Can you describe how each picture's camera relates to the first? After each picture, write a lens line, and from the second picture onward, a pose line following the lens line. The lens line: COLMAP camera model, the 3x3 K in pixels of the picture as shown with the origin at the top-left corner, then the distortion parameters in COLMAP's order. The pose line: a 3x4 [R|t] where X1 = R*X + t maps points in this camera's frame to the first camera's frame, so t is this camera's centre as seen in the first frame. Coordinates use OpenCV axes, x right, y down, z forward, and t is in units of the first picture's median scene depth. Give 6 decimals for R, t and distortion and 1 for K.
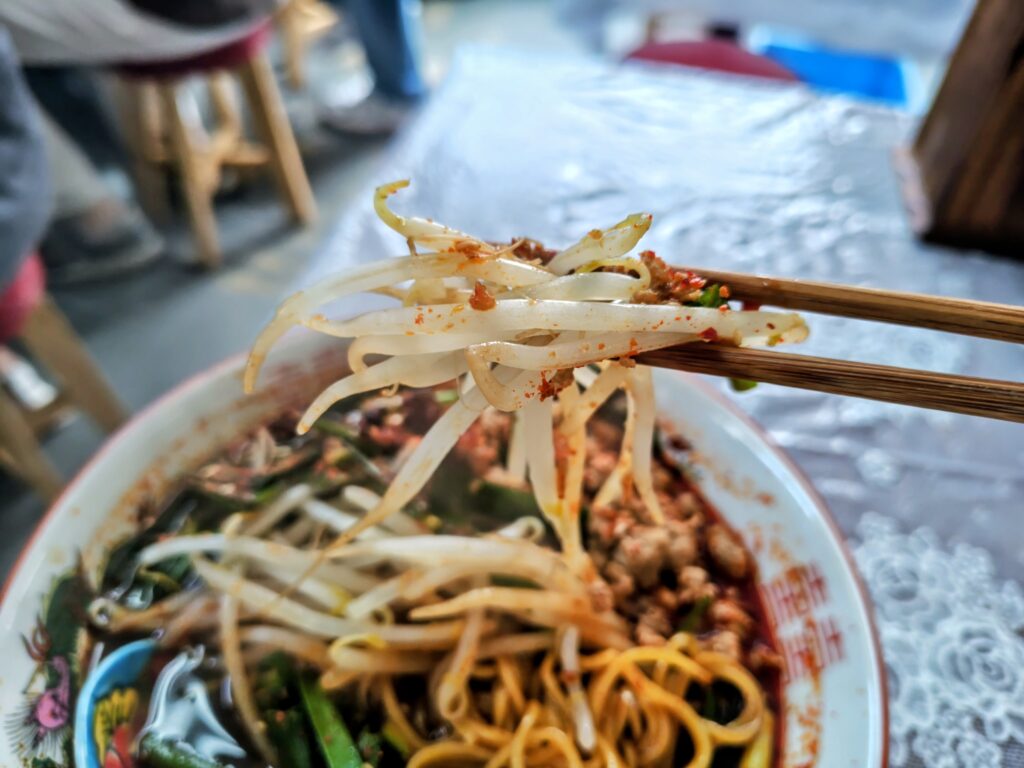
lens RADIAL K [[749.0, 0, 518.6], [0, 749.0, 391.3], [0, 0, 1]] dist [-0.039729, 0.001818]
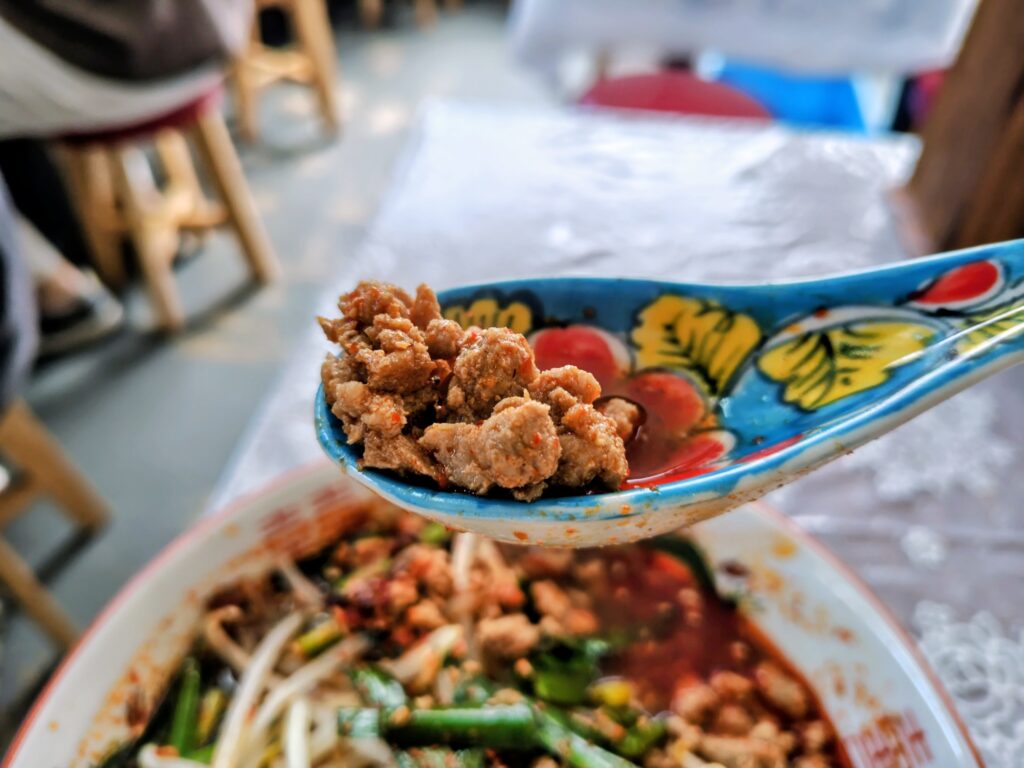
lens RADIAL K [[768.1, 0, 512.0], [0, 768.1, 384.0], [0, 0, 1]] dist [-0.058626, 0.001211]
pose [[0.996648, -0.074805, 0.033121, -0.055774], [0.076431, 0.995773, -0.050928, -0.111979], [-0.029171, 0.053288, 0.998153, 0.082606]]
